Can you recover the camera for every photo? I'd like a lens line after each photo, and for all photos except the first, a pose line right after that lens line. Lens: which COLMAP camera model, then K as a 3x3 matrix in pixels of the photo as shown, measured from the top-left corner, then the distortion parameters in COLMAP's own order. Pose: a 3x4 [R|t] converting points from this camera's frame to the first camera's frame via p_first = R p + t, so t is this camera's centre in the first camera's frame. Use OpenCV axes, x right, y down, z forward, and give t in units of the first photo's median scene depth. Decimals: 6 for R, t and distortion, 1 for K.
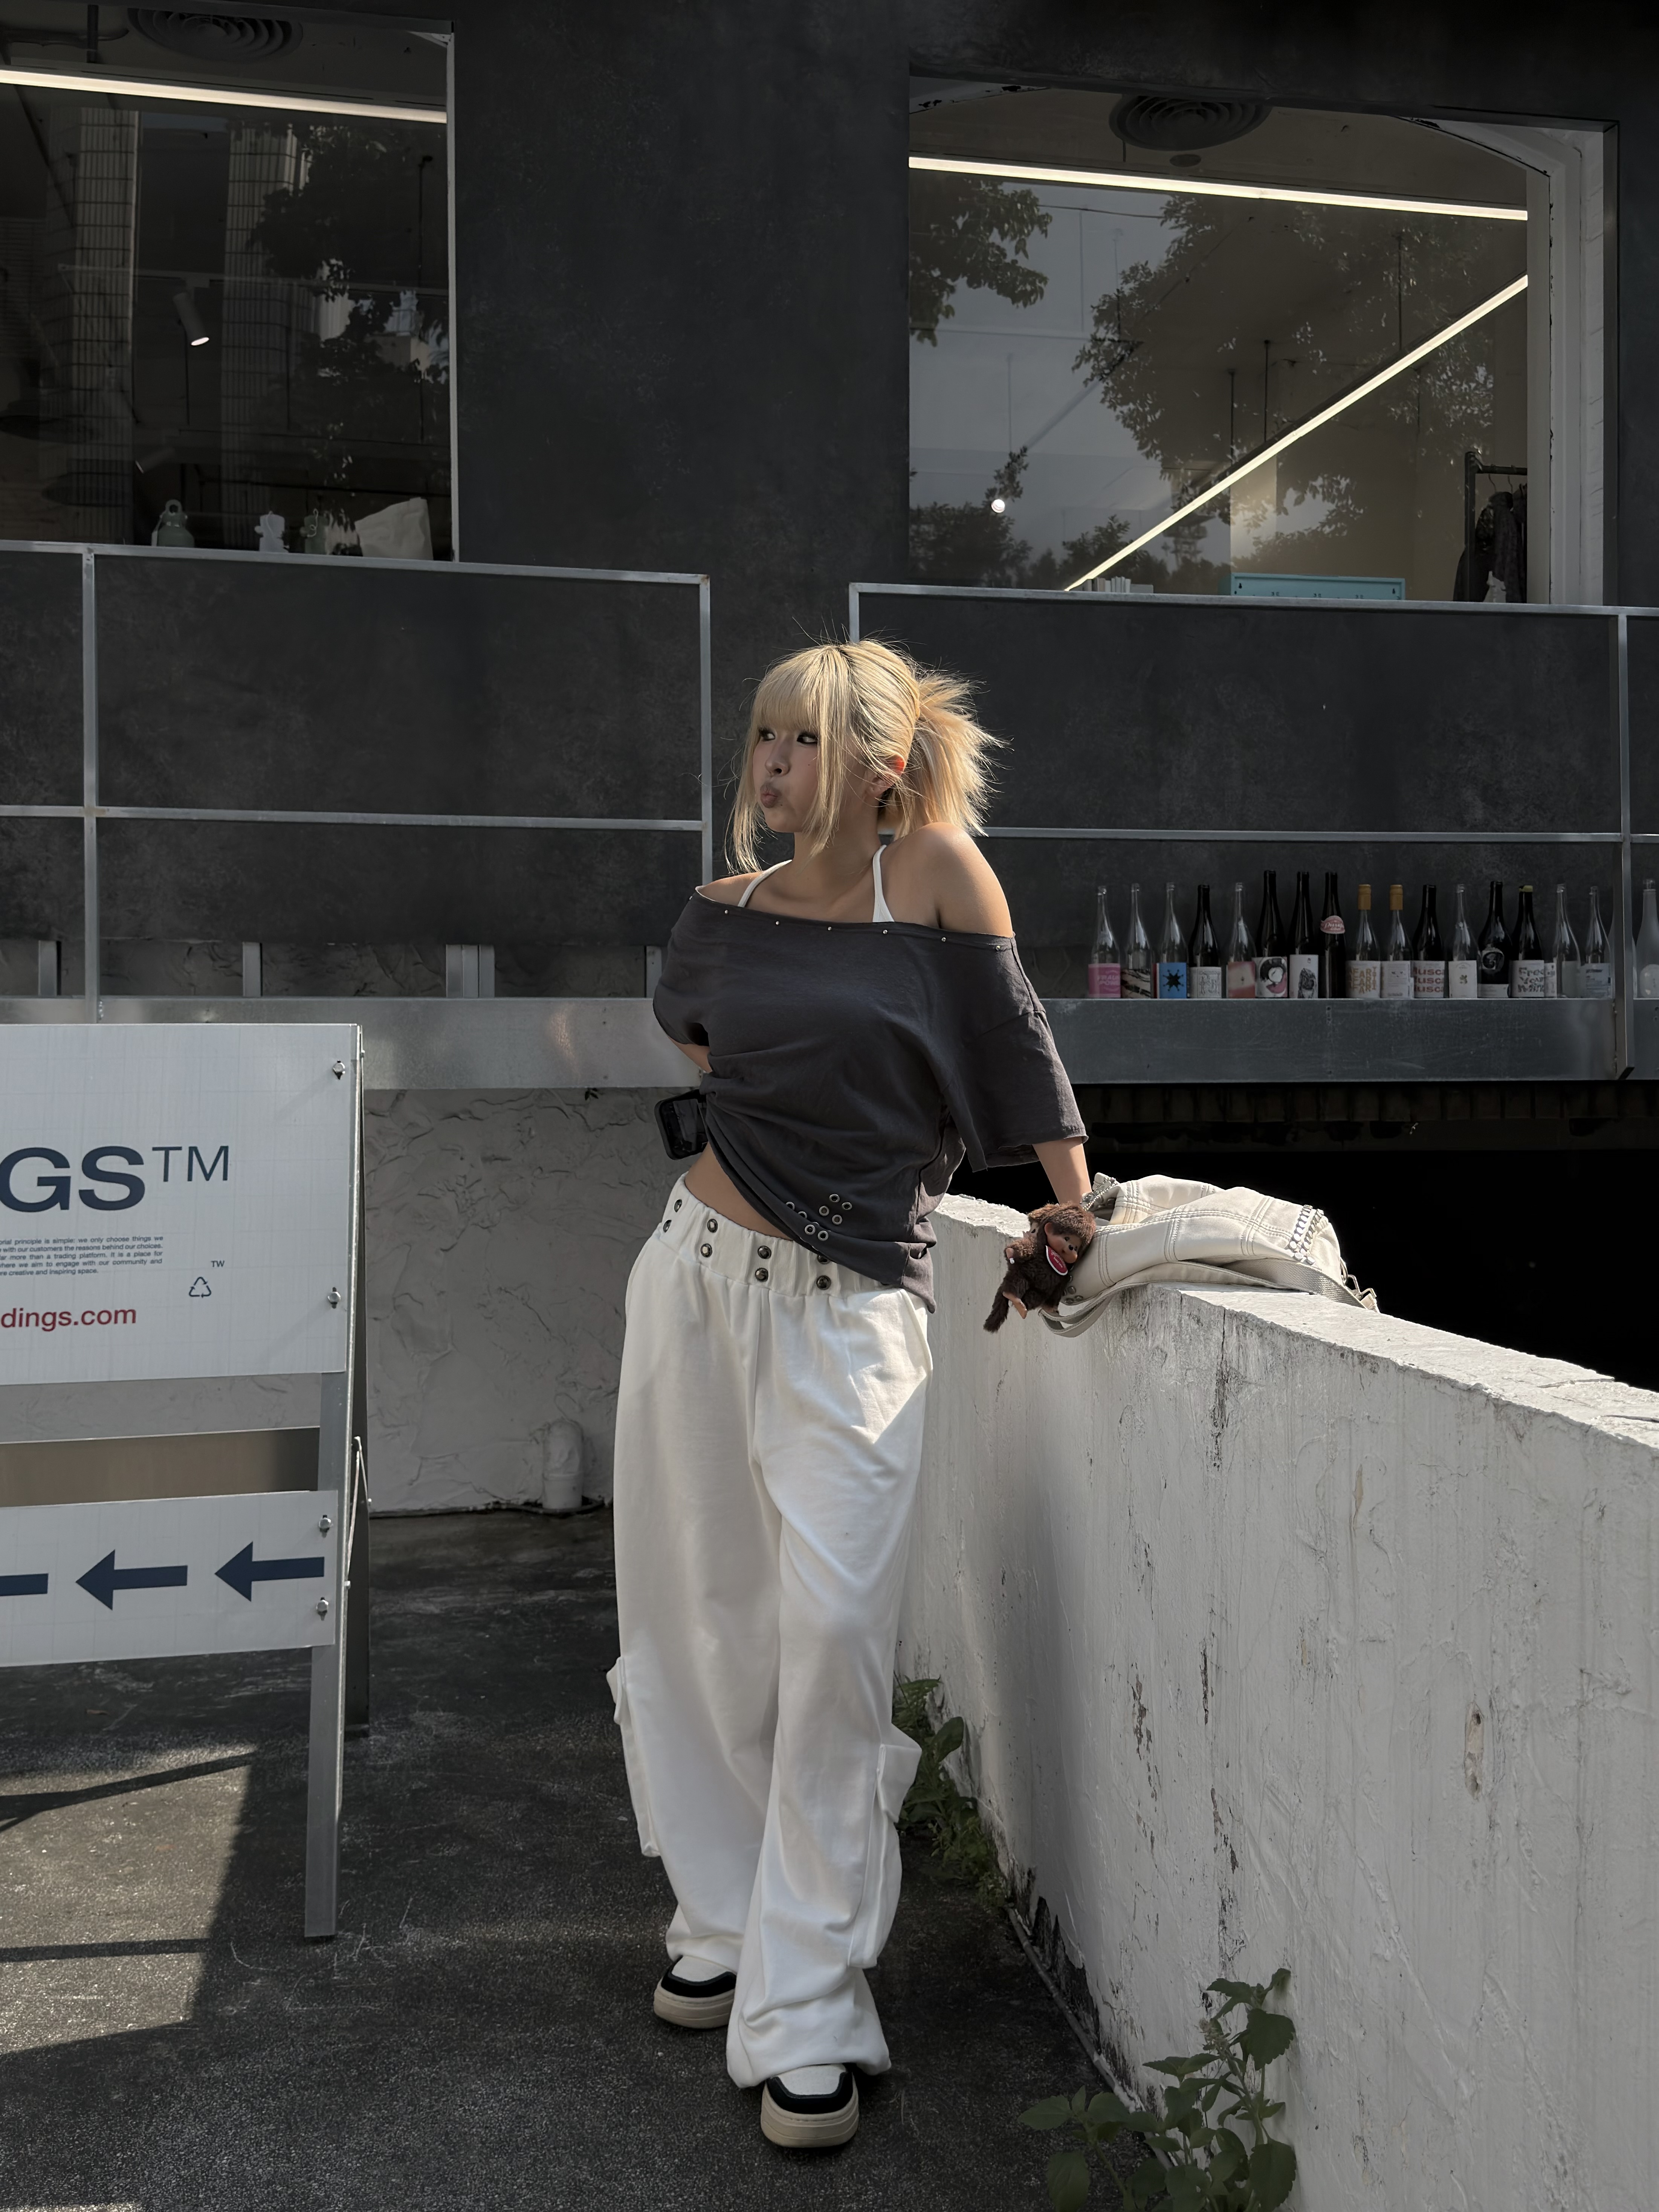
lens RADIAL K [[1845.2, 0, 873.4], [0, 1845.2, 1028.8], [0, 0, 1]] dist [0.037891, -0.070368]
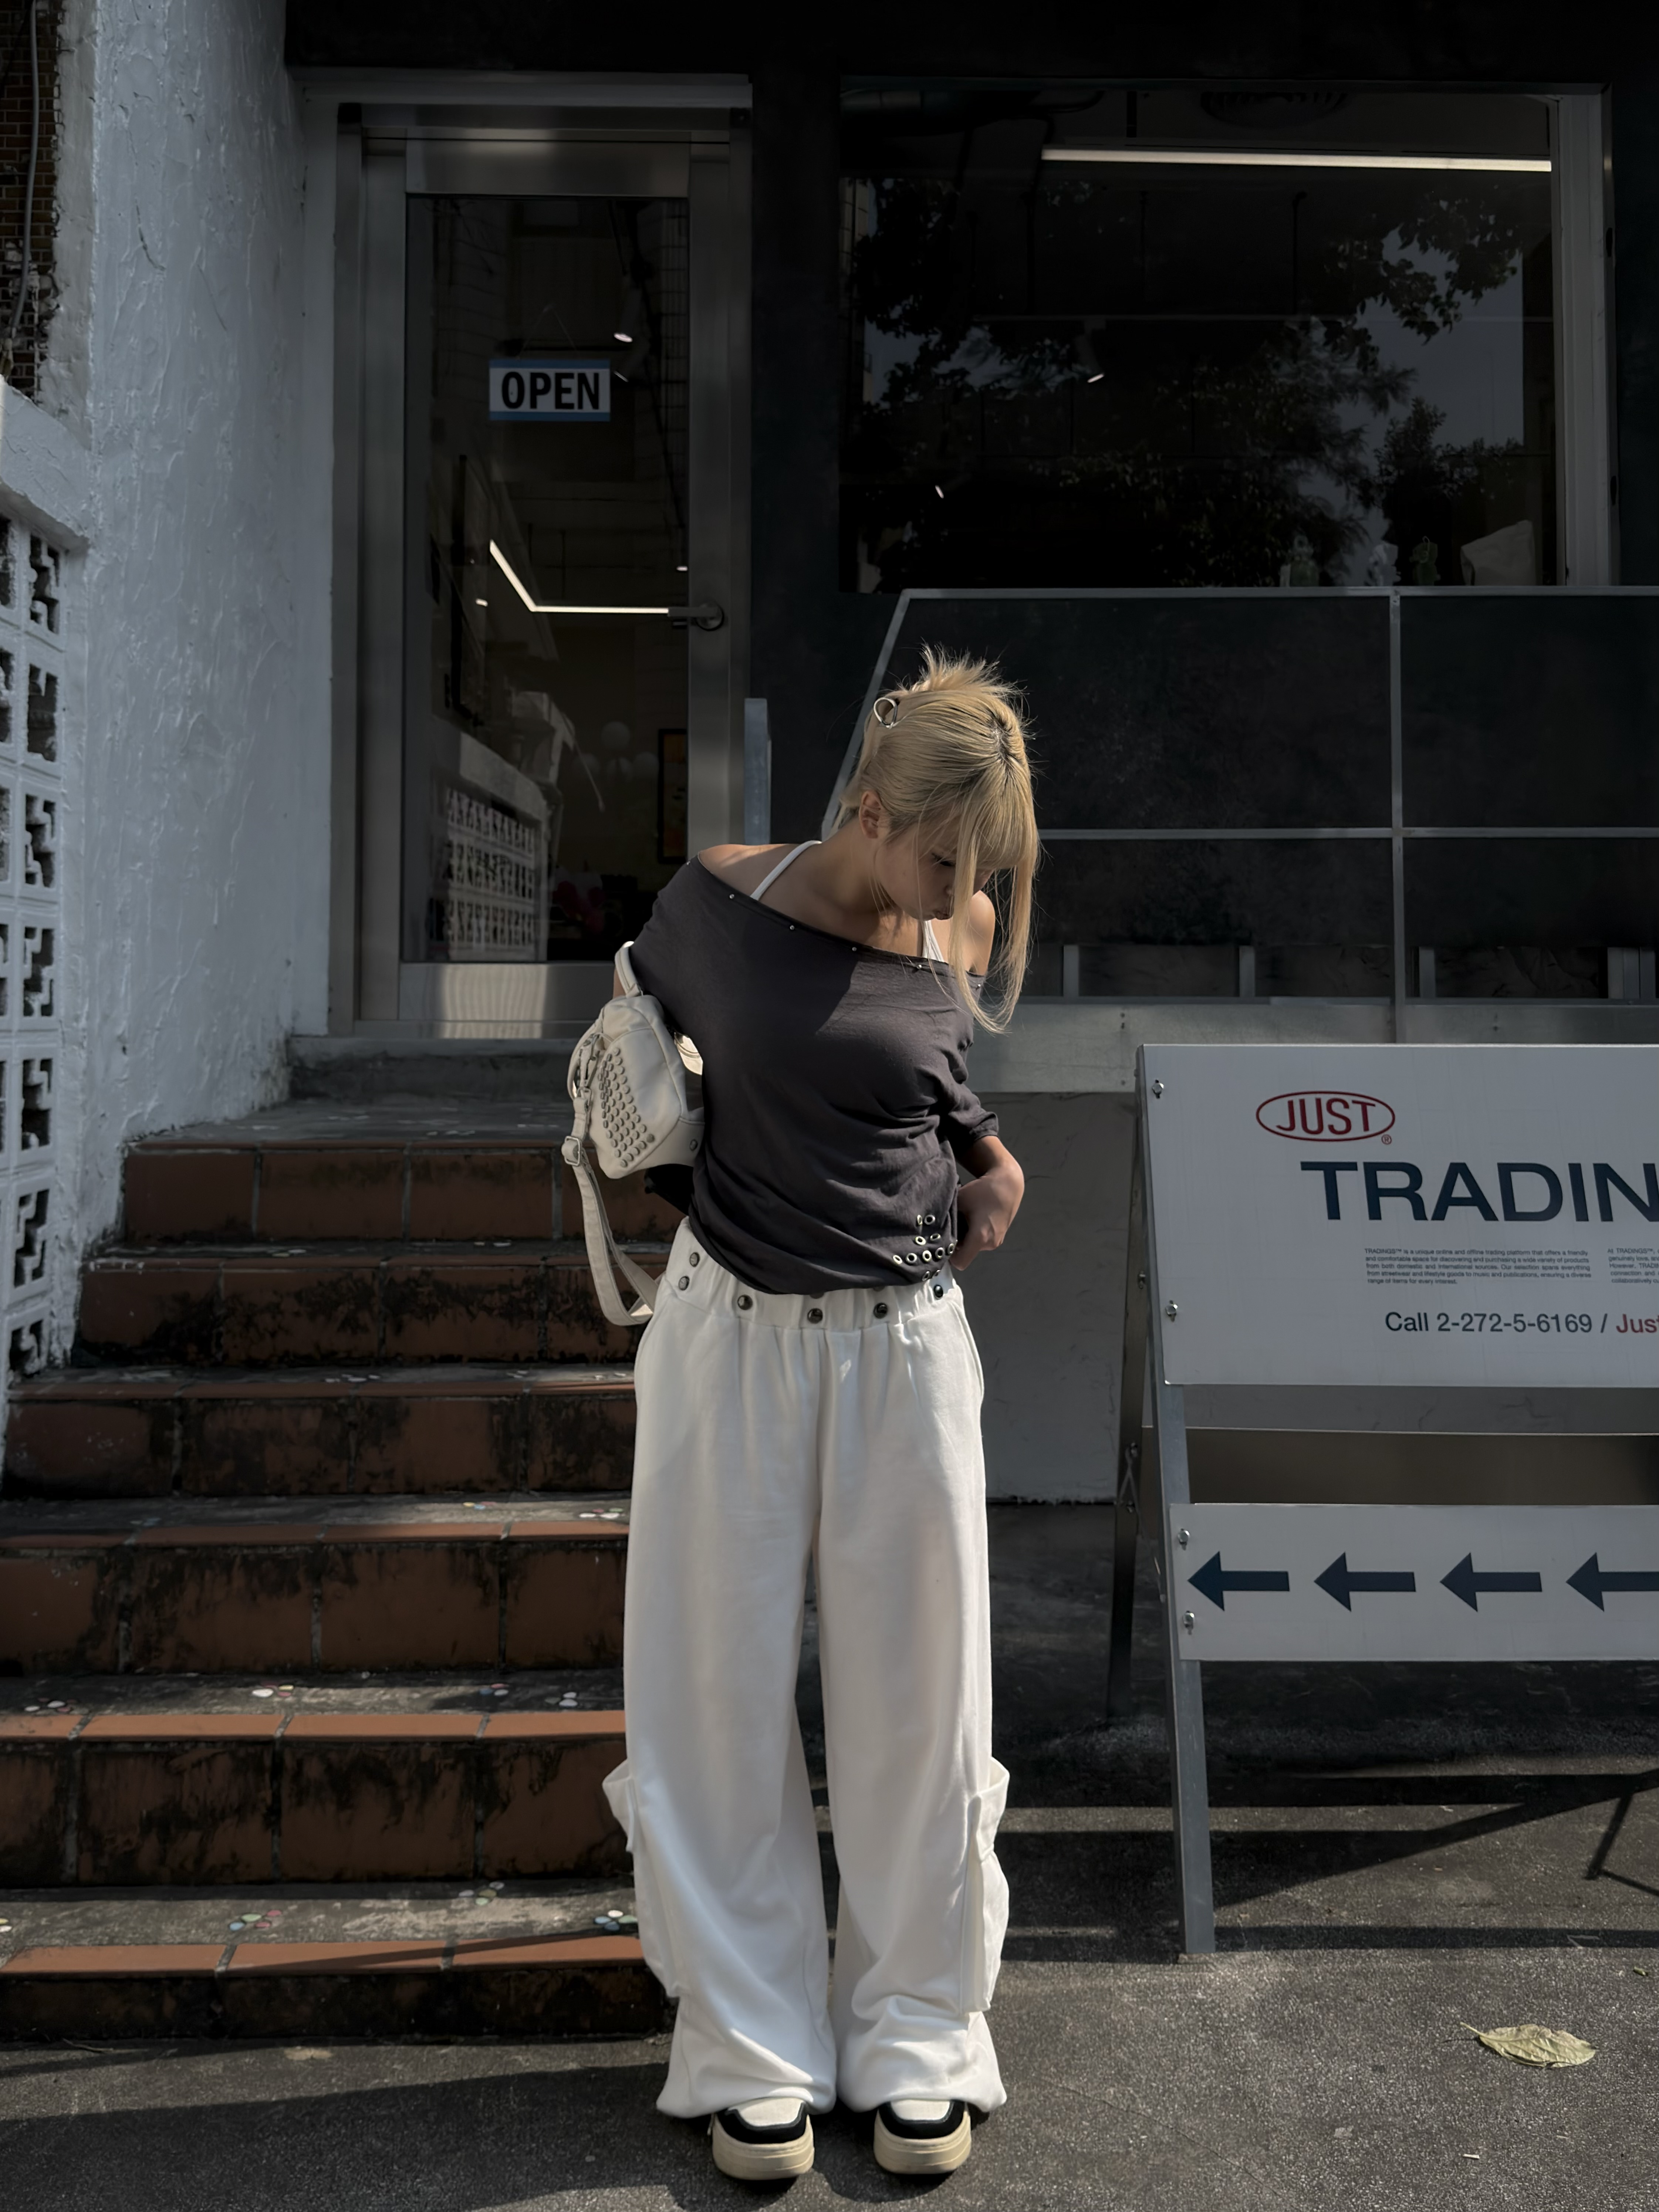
lens RADIAL K [[1833.1, 0, 832.6], [0, 1833.1, 885.6], [0, 0, 1]] dist [0.054922, -0.087032]
pose [[0.980658, -0.008423, -0.195549, -0.470490], [-0.002765, 0.998378, -0.056874, -0.021244], [0.195711, 0.056314, 0.979043, -0.098311]]
